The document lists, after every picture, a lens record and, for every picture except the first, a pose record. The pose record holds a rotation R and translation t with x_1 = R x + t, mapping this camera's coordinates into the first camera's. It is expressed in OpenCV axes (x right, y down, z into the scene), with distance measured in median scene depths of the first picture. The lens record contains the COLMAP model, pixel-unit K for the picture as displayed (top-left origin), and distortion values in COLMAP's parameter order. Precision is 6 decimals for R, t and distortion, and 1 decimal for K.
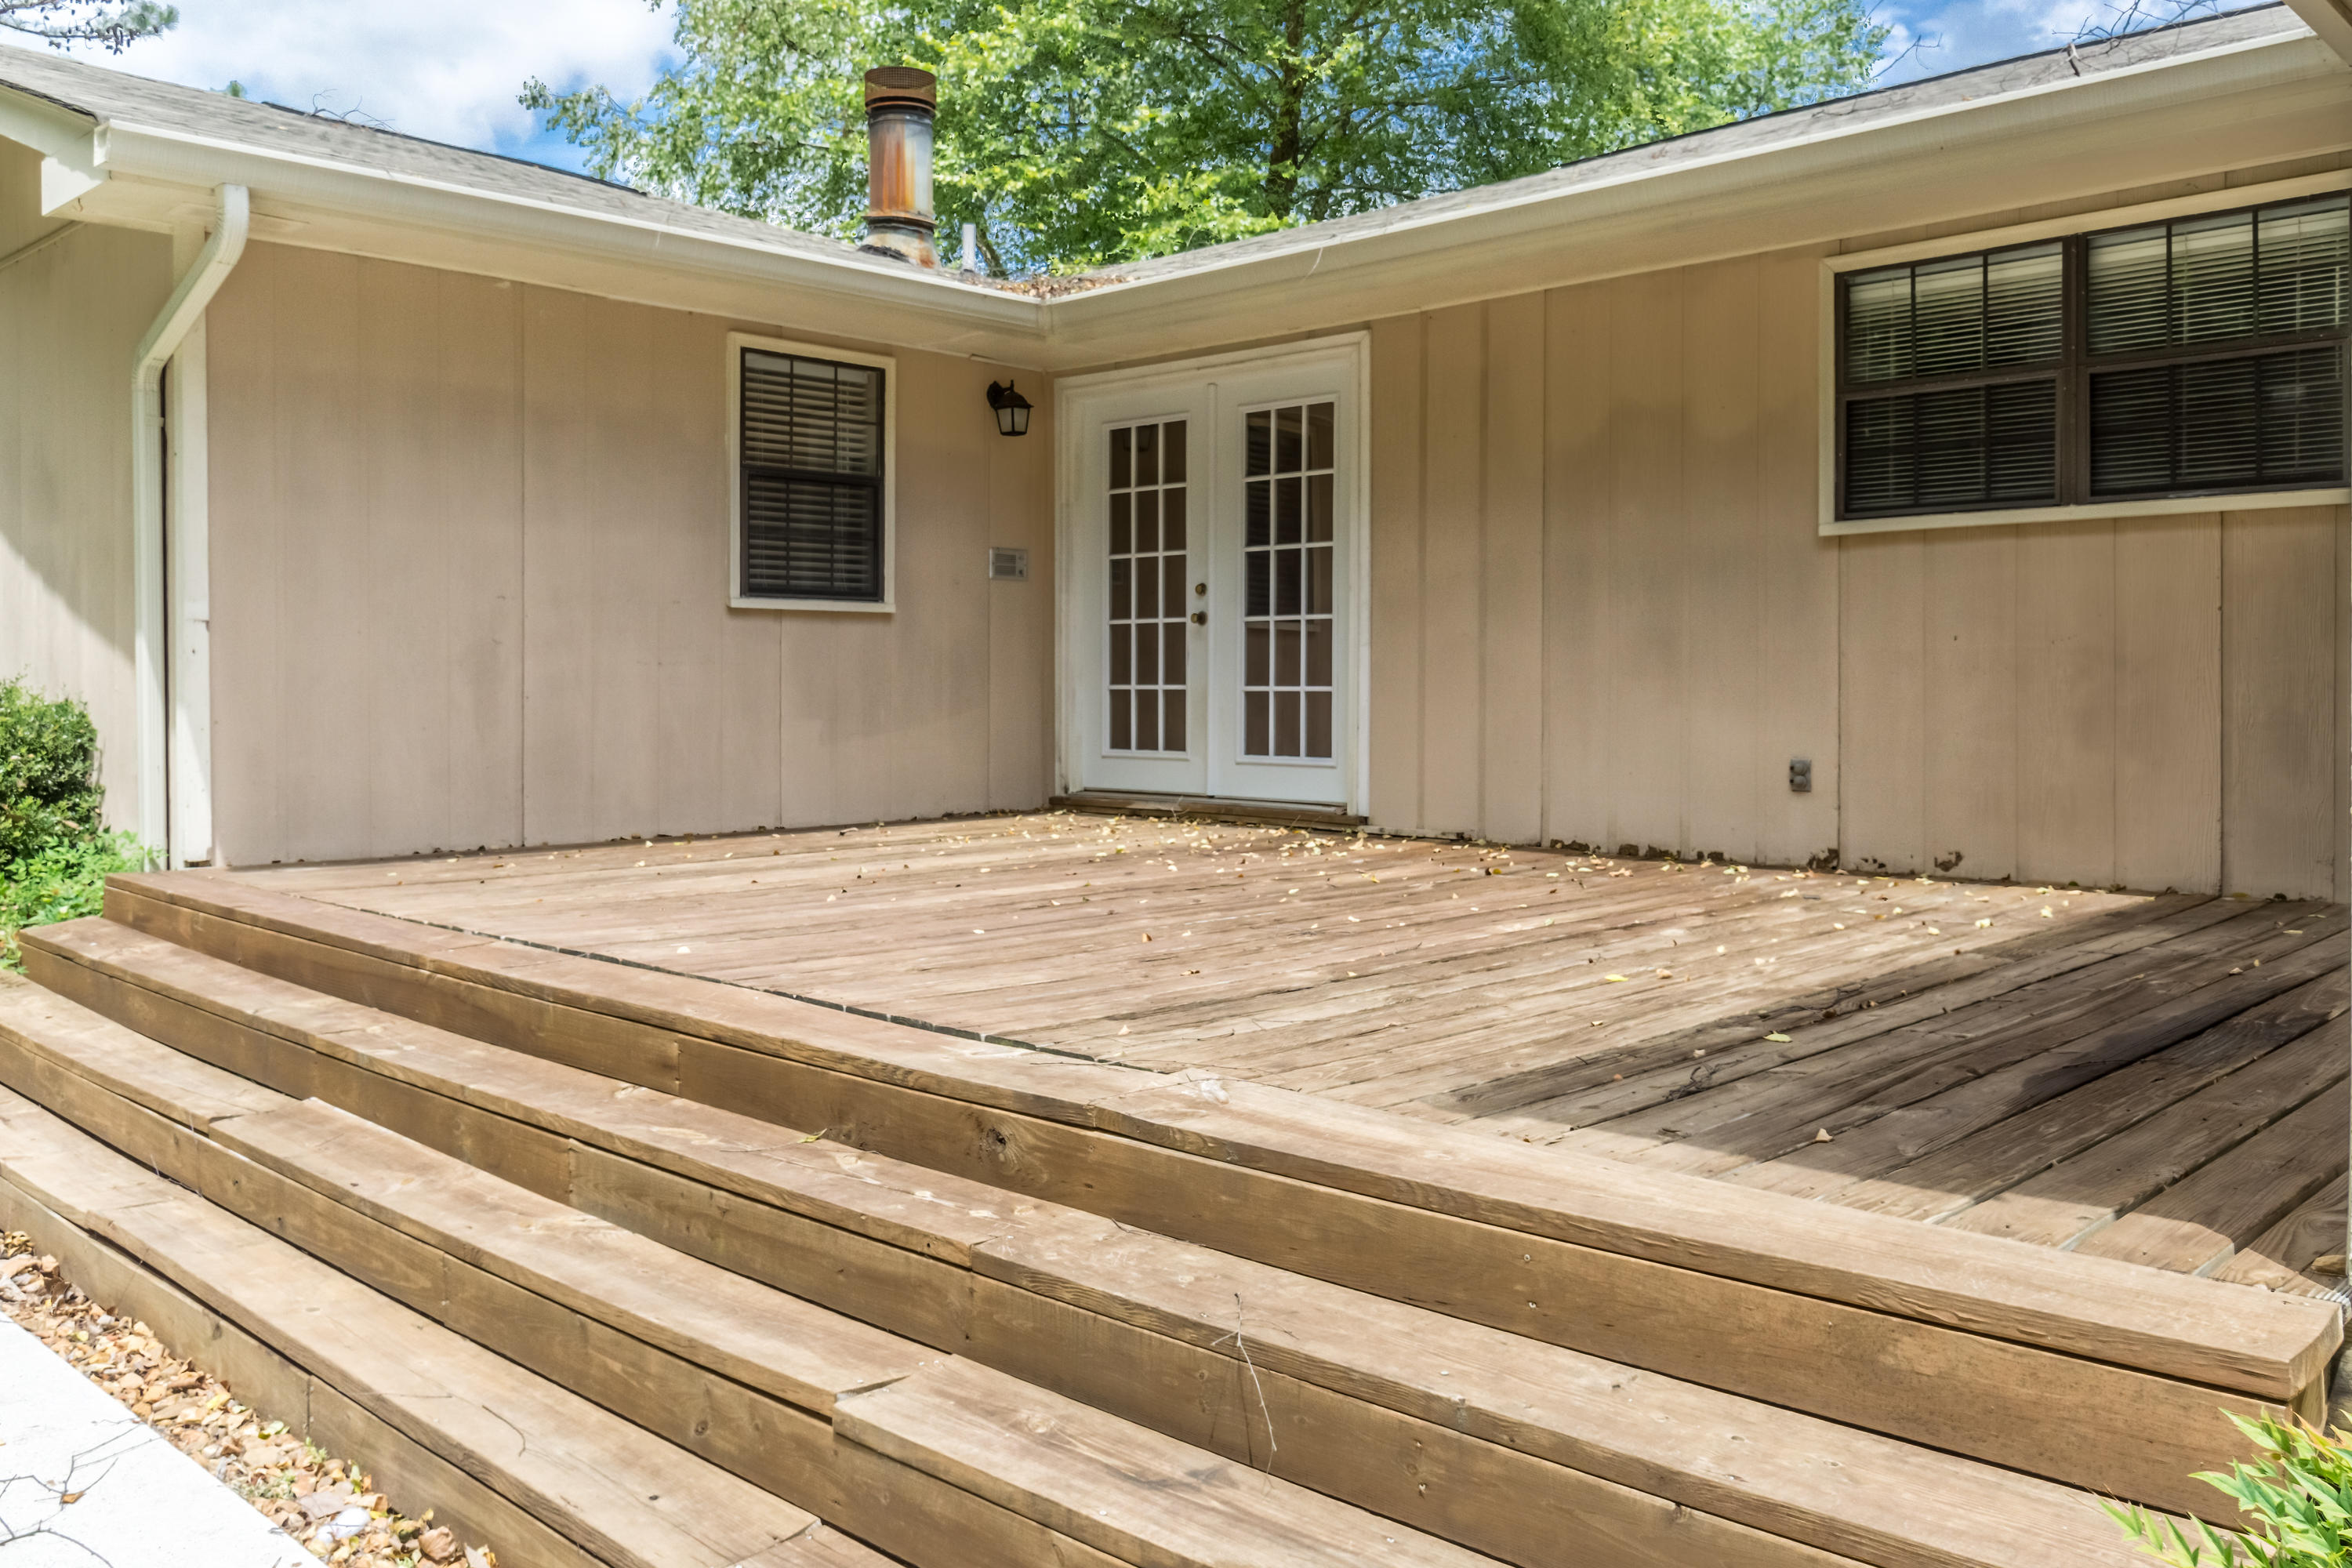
lens RADIAL K [[1876.1, 0, 1175.7], [0, 1876.1, 714.4], [0, 0, 1]] dist [-0.004560, -0.001208]
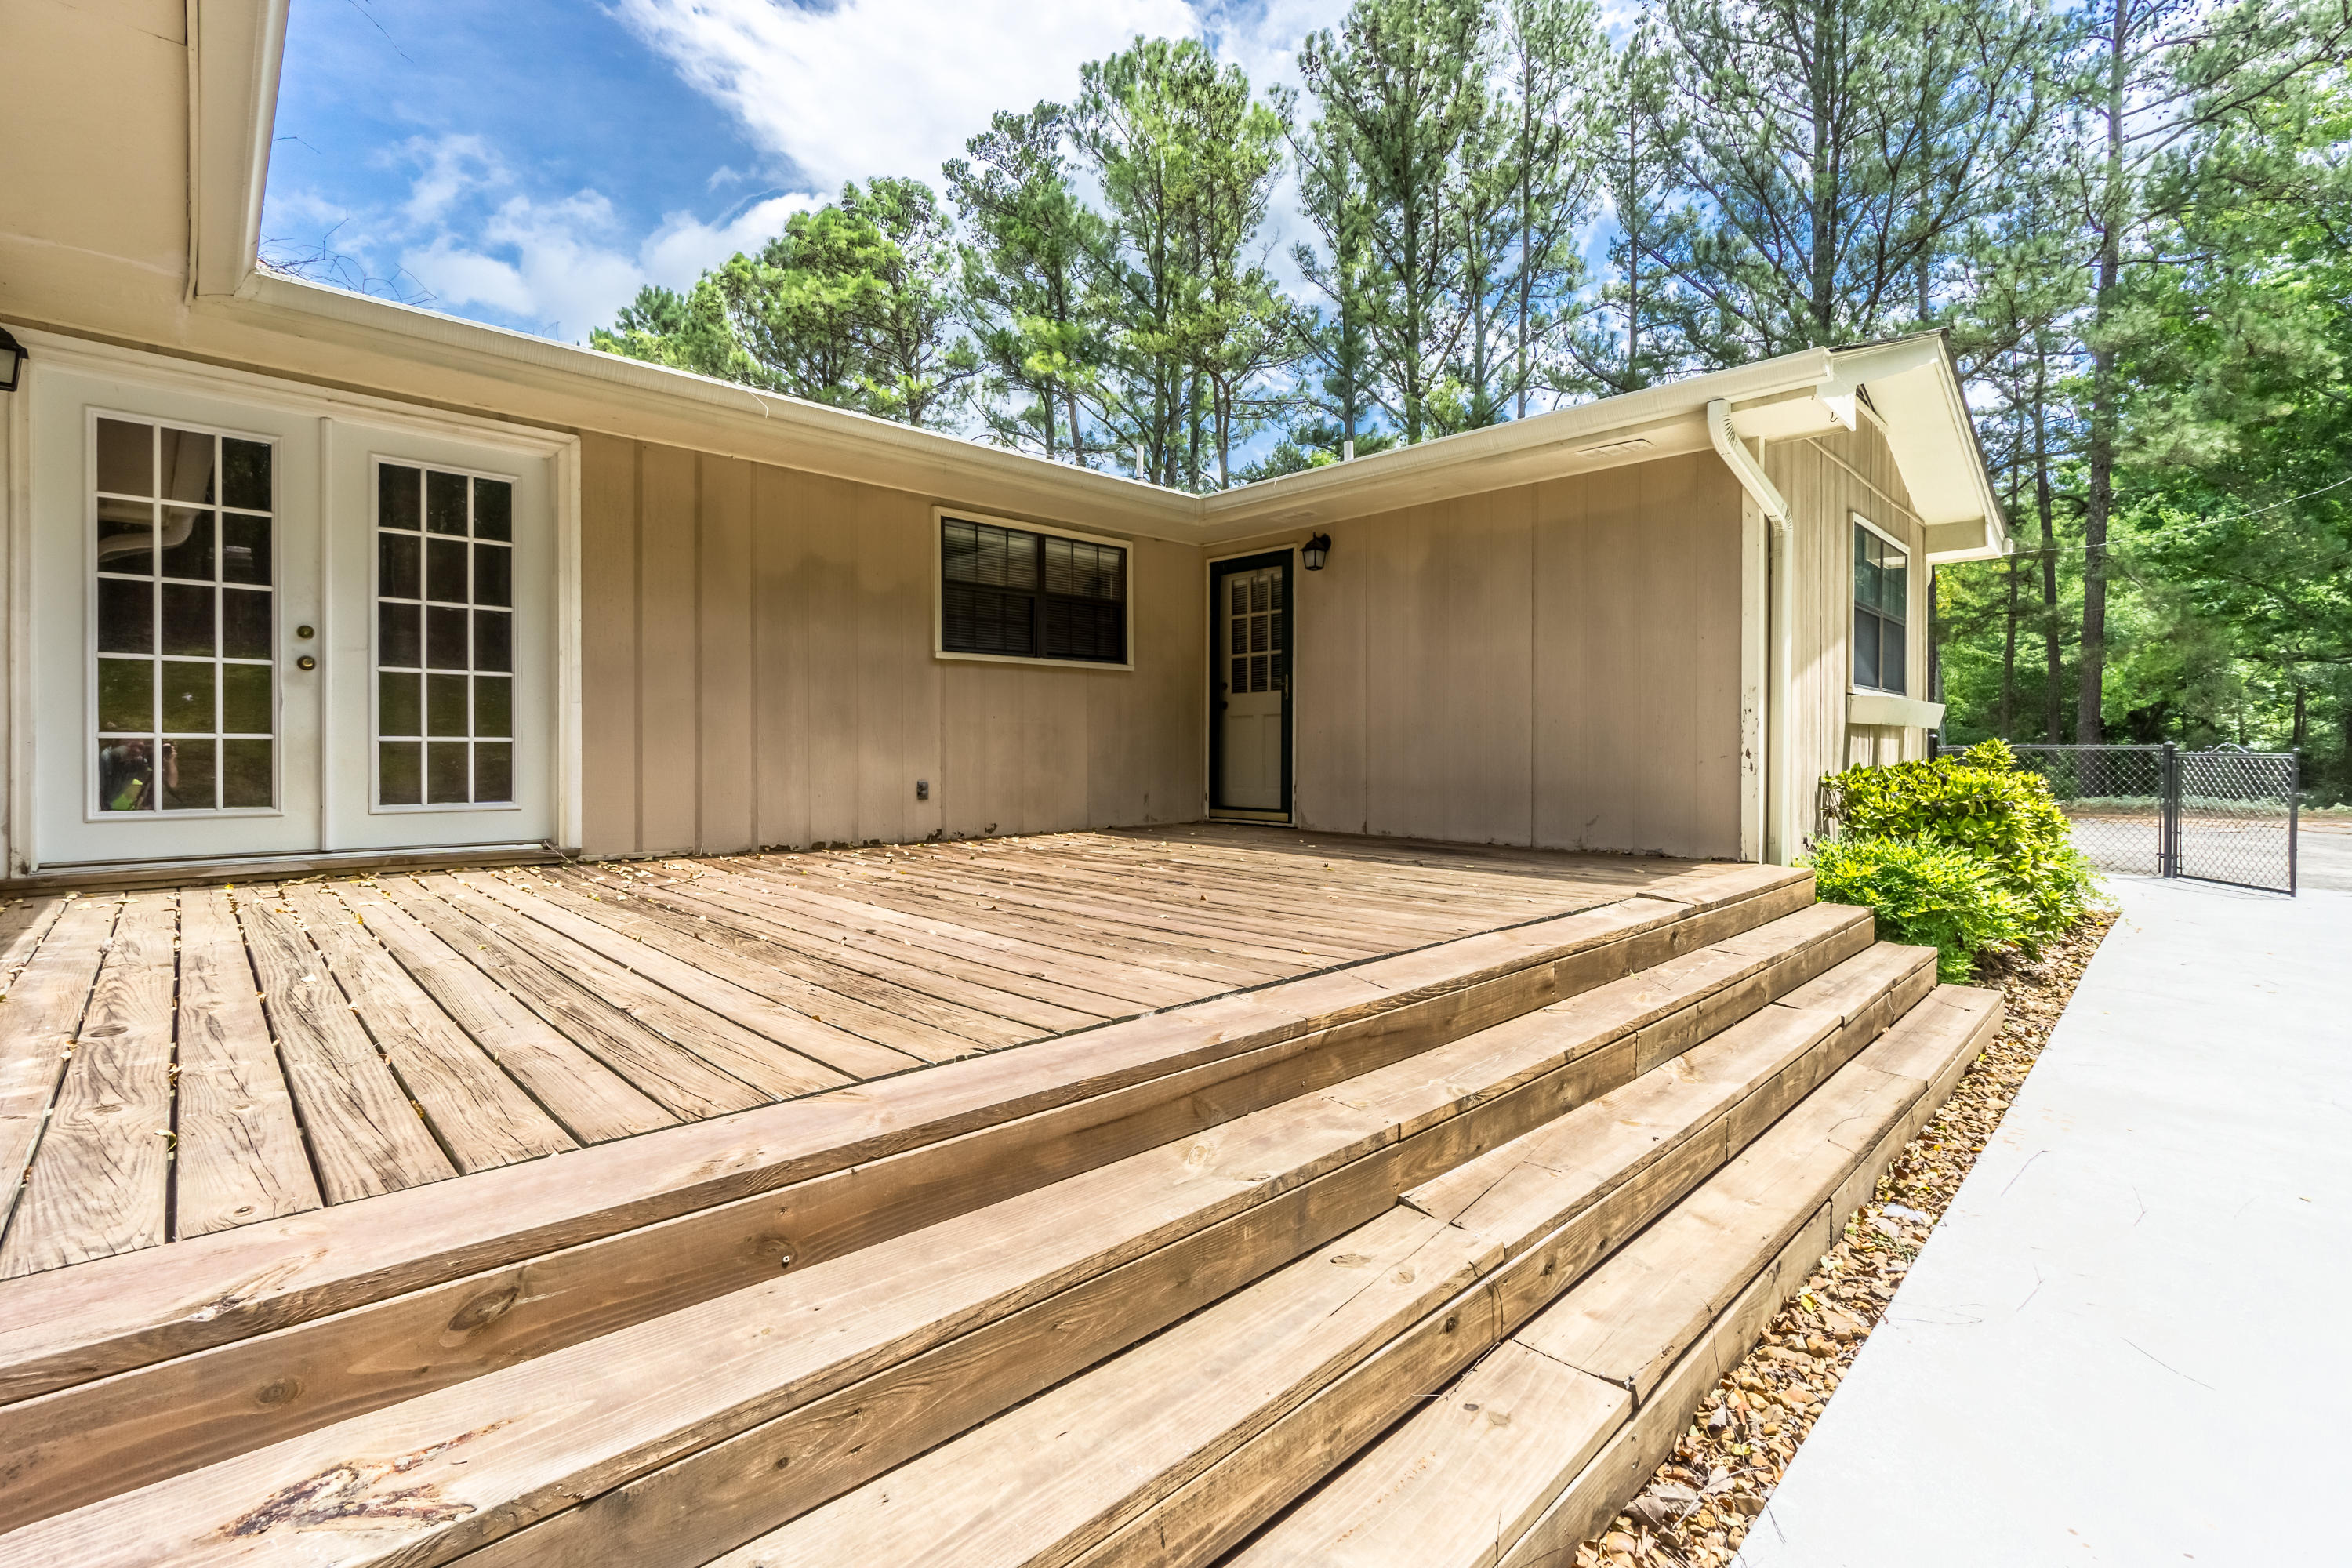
lens RADIAL K [[1028.2, 0, 1175.4], [0, 1028.2, 749.4], [0, 0, 1]] dist [-0.000933, -0.000011]
pose [[0.034527, -0.008536, 0.999367, -0.546435], [0.004836, 0.999953, 0.008374, -0.011503], [-0.999392, 0.004544, 0.034566, 0.619215]]
